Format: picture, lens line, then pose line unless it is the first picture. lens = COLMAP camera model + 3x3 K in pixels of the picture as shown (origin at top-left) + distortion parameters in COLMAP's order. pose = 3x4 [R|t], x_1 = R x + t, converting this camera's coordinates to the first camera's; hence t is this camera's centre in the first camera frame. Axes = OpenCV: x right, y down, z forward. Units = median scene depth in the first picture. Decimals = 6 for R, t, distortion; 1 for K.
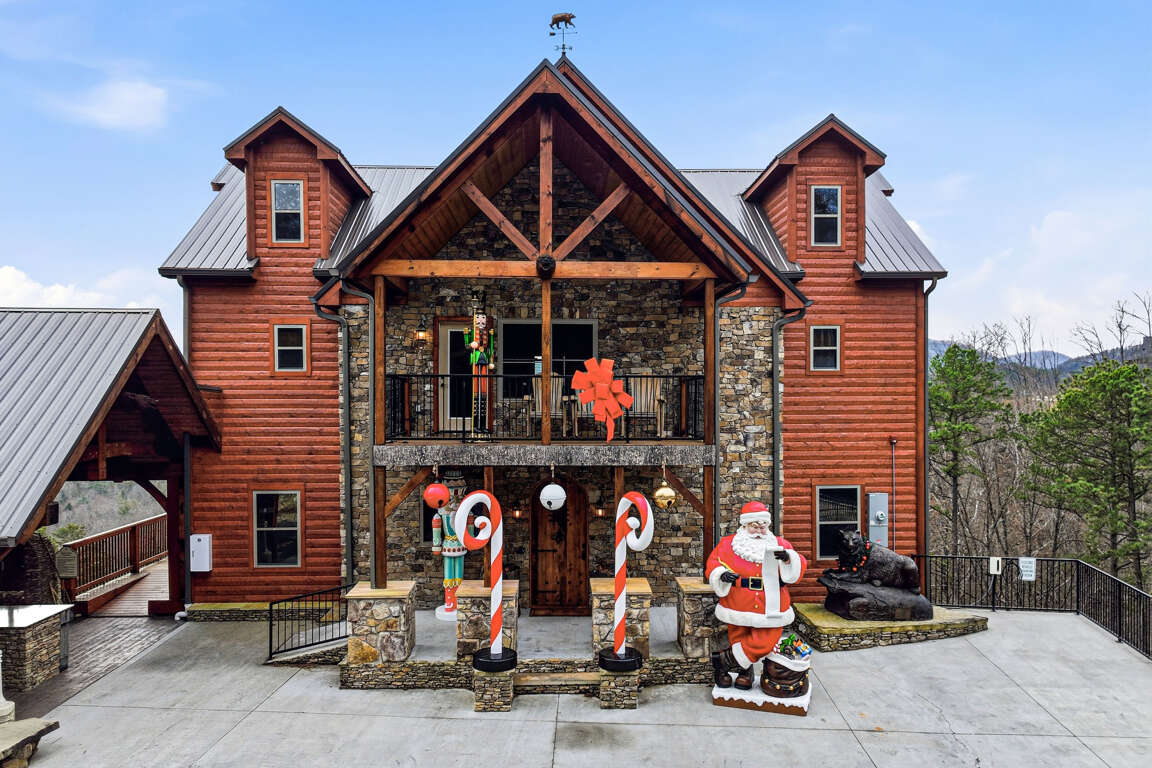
lens RADIAL K [[807.4, 0, 580.8], [0, 807.4, 410.3], [0, 0, 1]] dist [0.003584, 0.002523]
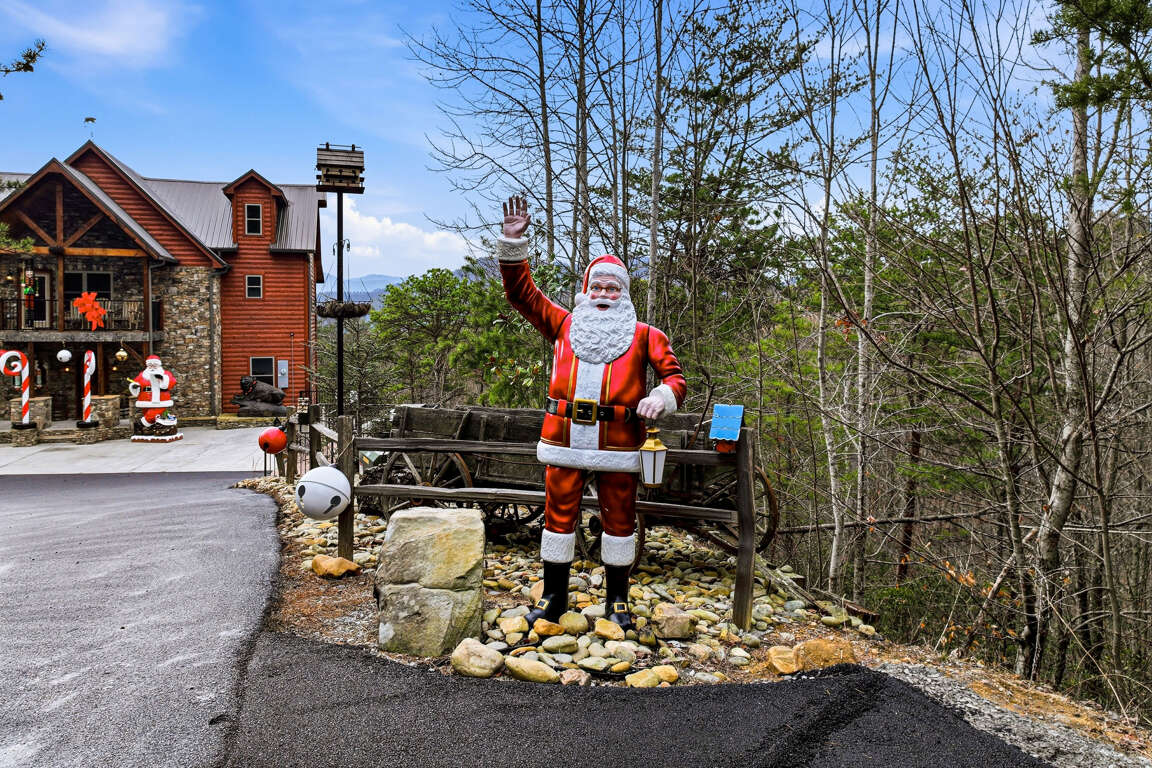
lens RADIAL K [[808.7, 0, 569.3], [0, 808.7, 337.9], [0, 0, 1]] dist [0.007250, 0.003252]
pose [[0.975287, -0.002009, 0.220931, 0.679141], [0.000225, 0.999967, 0.008102, 0.035107], [-0.220940, -0.007852, 0.975256, -1.200118]]
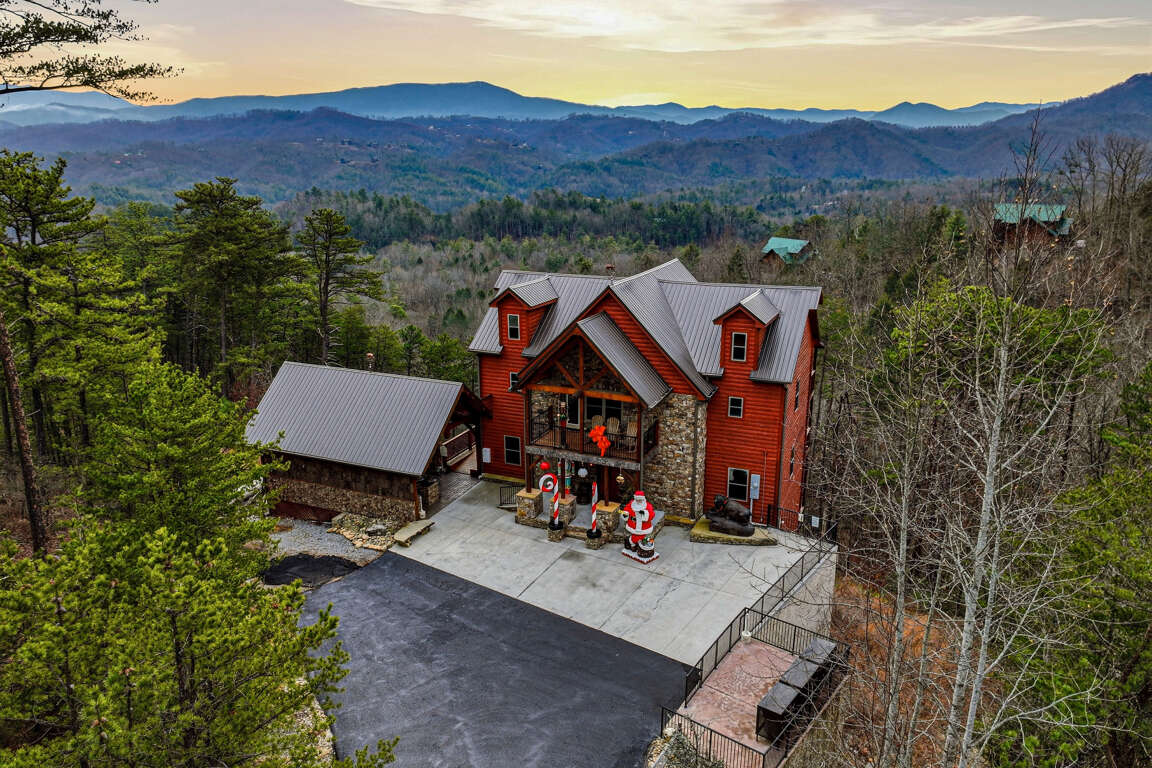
lens RADIAL K [[808.7, 0, 581.3], [0, 808.7, 410.4], [0, 0, 1]] dist [0.007250, 0.003252]
pose [[0.898465, 0.132095, -0.418701, 0.916046], [-0.006319, 0.957458, 0.288504, -0.751136], [0.438999, -0.256565, 0.861078, -1.116162]]
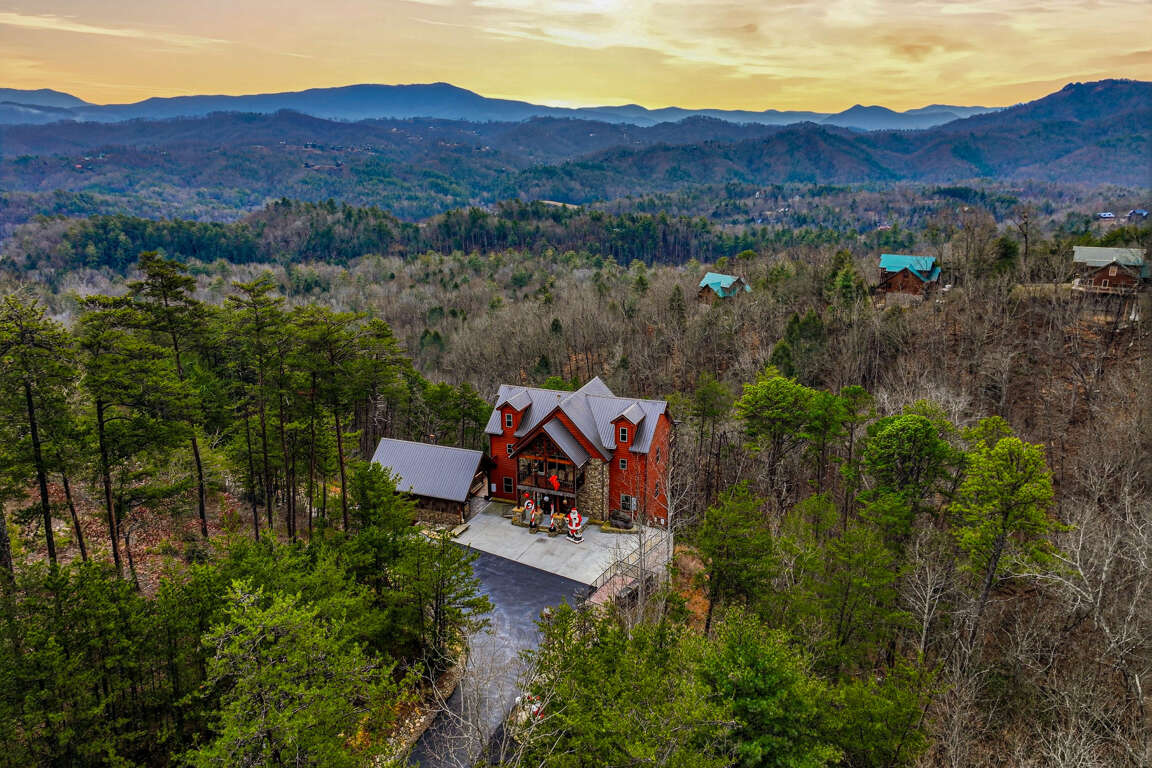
lens RADIAL K [[808.7, 0, 575.4], [0, 808.7, 385.2], [0, 0, 1]] dist [0.007250, 0.003252]
pose [[0.914570, 0.109852, -0.389223, 1.845844], [-0.004521, 0.965121, 0.261765, -1.741780], [0.404402, -0.237643, 0.883167, -3.010412]]
